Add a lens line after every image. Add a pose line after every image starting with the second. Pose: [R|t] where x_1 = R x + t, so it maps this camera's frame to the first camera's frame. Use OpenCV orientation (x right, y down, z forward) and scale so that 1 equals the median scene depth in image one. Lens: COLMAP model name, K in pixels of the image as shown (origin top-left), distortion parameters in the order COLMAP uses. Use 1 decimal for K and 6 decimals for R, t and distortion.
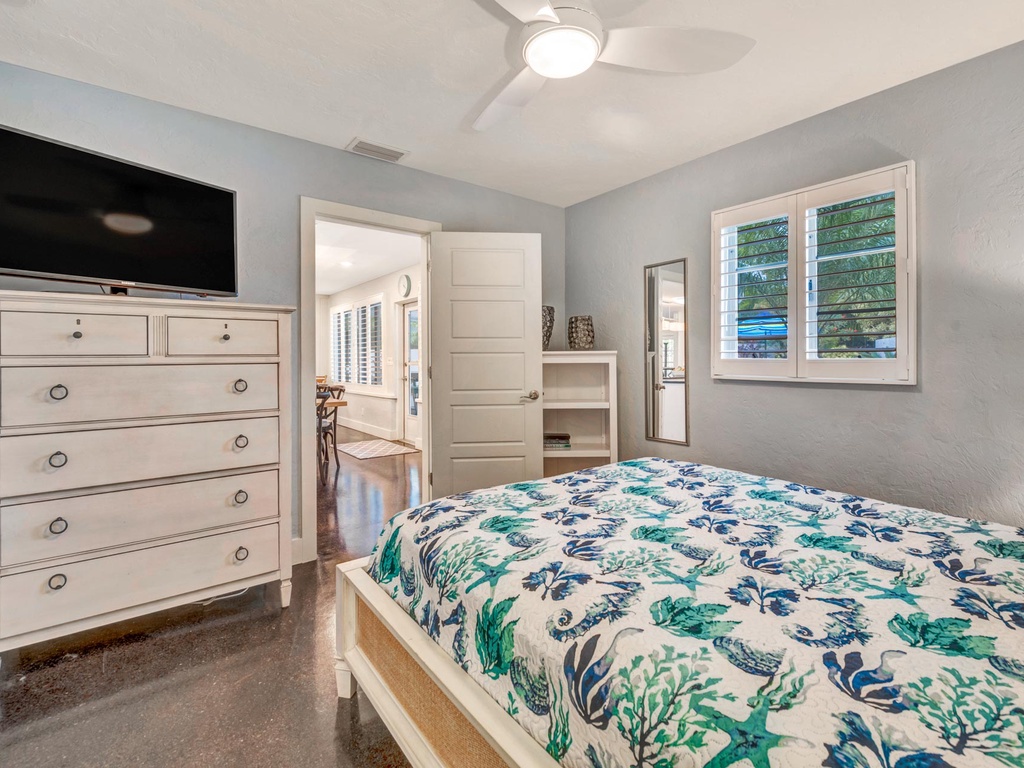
lens RADIAL K [[474.2, 0, 512.8], [0, 474.2, 361.3], [0, 0, 1]] dist [-0.011425, -0.000058]
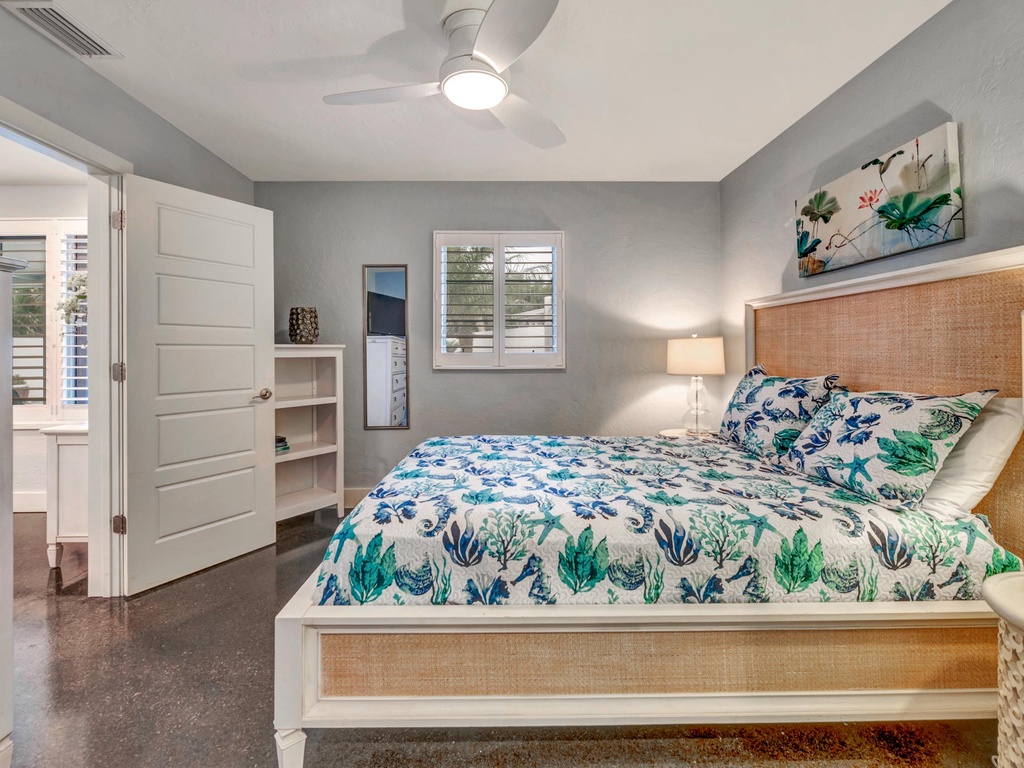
lens RADIAL K [[474.1, 0, 509.9], [0, 474.1, 352.7], [0, 0, 1]] dist [-0.000286, -0.000092]
pose [[0.599604, 0.003200, 0.800291, -0.413633], [0.003666, 0.999971, -0.006744, 0.002437], [-0.800289, 0.006977, 0.599574, 0.121970]]
